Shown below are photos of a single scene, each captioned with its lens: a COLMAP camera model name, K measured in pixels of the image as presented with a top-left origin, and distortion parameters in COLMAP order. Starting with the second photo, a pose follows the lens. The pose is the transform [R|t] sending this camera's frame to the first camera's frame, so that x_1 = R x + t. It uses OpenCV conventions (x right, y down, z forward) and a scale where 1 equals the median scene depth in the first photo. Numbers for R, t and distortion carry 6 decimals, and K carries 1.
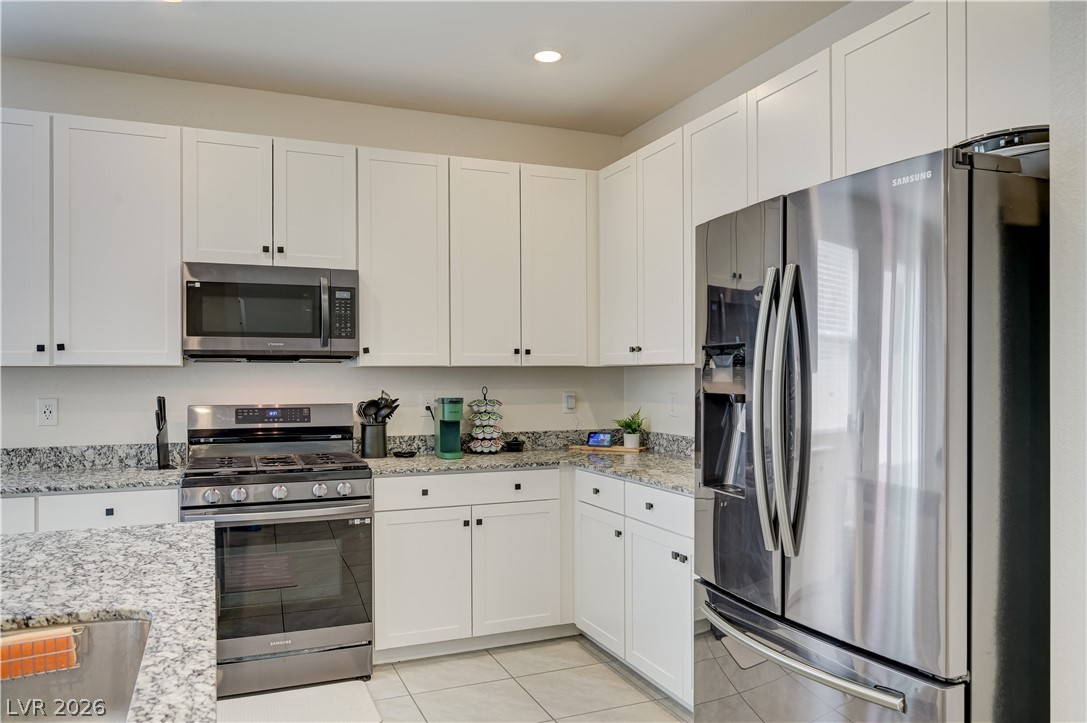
lens RADIAL K [[789.7, 0, 544.8], [0, 789.7, 379.8], [0, 0, 1]] dist [0.003912, 0.004400]
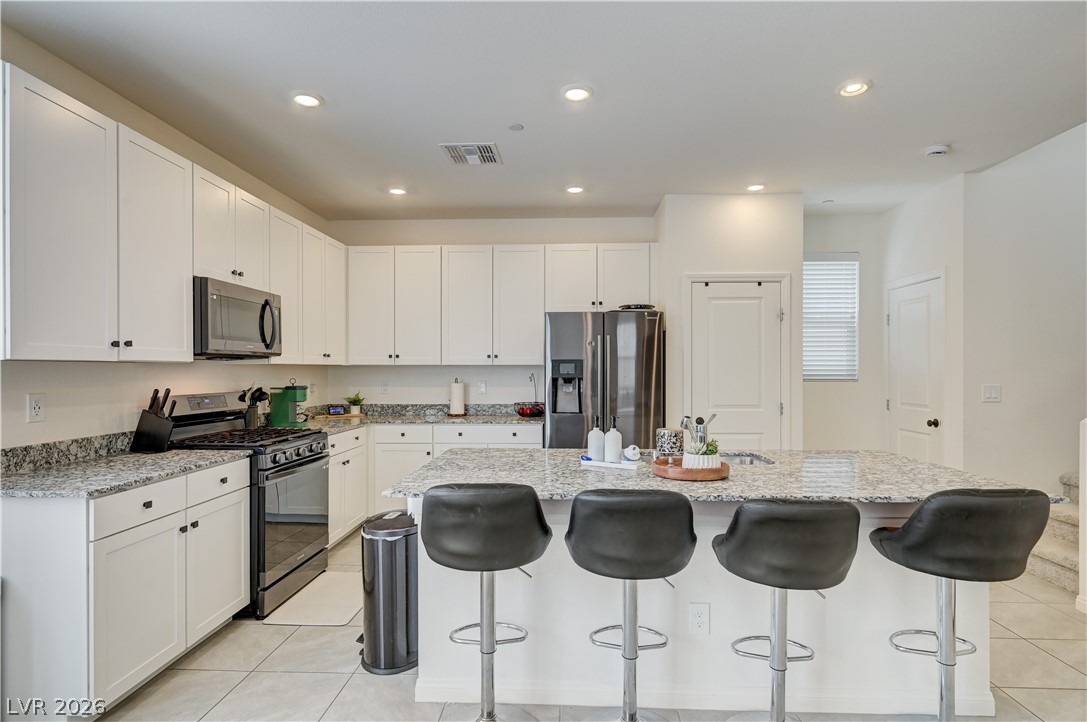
lens RADIAL K [[569.0, 0, 545.0], [0, 569.0, 374.4], [0, 0, 1]] dist [-0.004188, -0.000413]
pose [[0.424974, -0.003687, 0.905198, -0.960026], [0.005503, 0.999984, 0.001490, 0.002282], [-0.905189, 0.004348, 0.424987, 0.142381]]
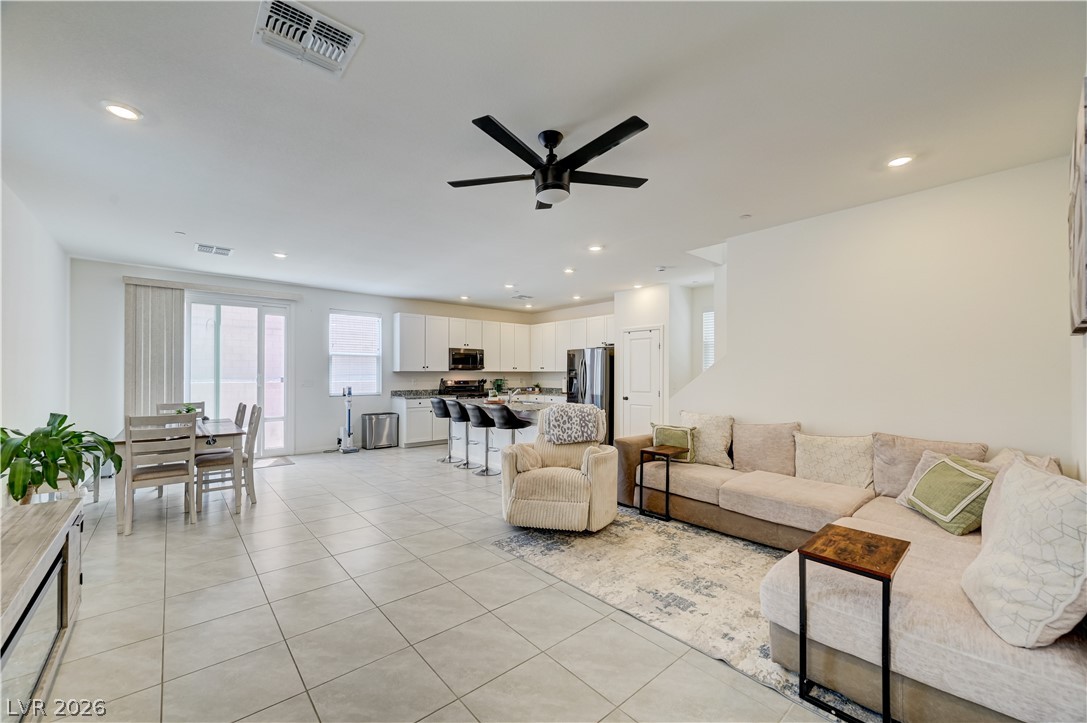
lens RADIAL K [[435.6, 0, 555.2], [0, 435.6, 370.6], [0, 0, 1]] dist [0.000046, 0.000386]
pose [[0.941329, 0.007344, 0.337410, -0.677999], [-0.002855, 0.999901, -0.013801, 0.009876], [-0.337478, 0.012028, 0.941257, -1.402527]]
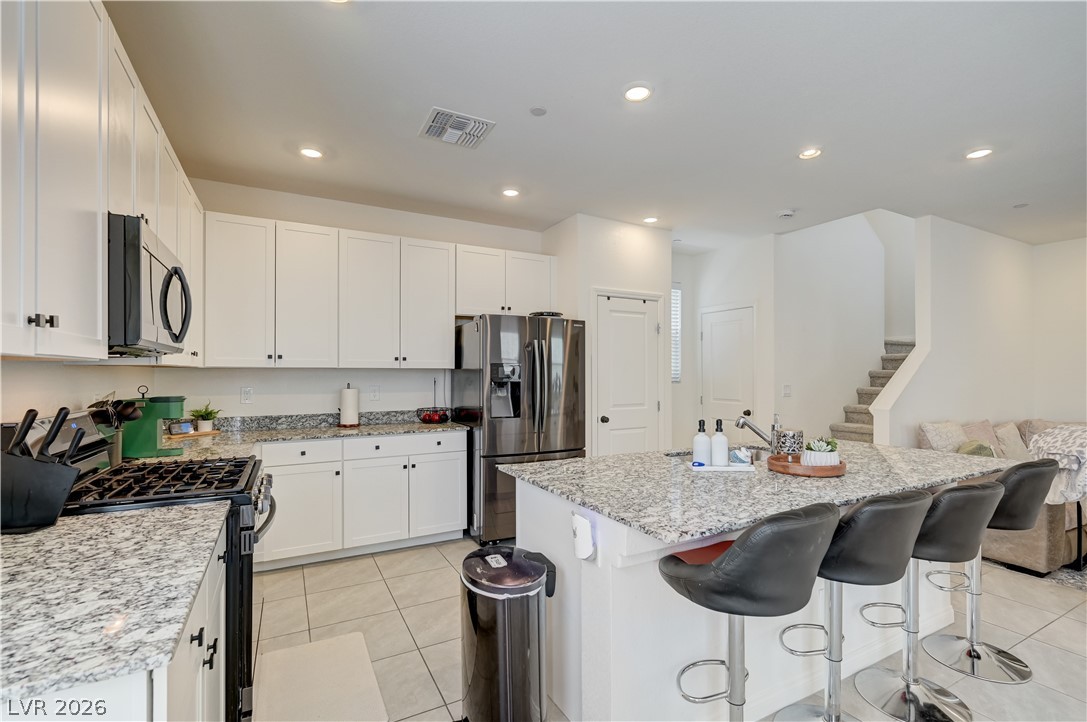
lens RADIAL K [[492.9, 0, 548.5], [0, 492.9, 372.3], [0, 0, 1]] dist [-0.002706, 0.001389]
pose [[-0.107232, 0.005288, 0.994220, -0.880708], [0.007165, 0.999964, -0.004546, -0.003011], [-0.994208, 0.006636, -0.107266, 0.626733]]
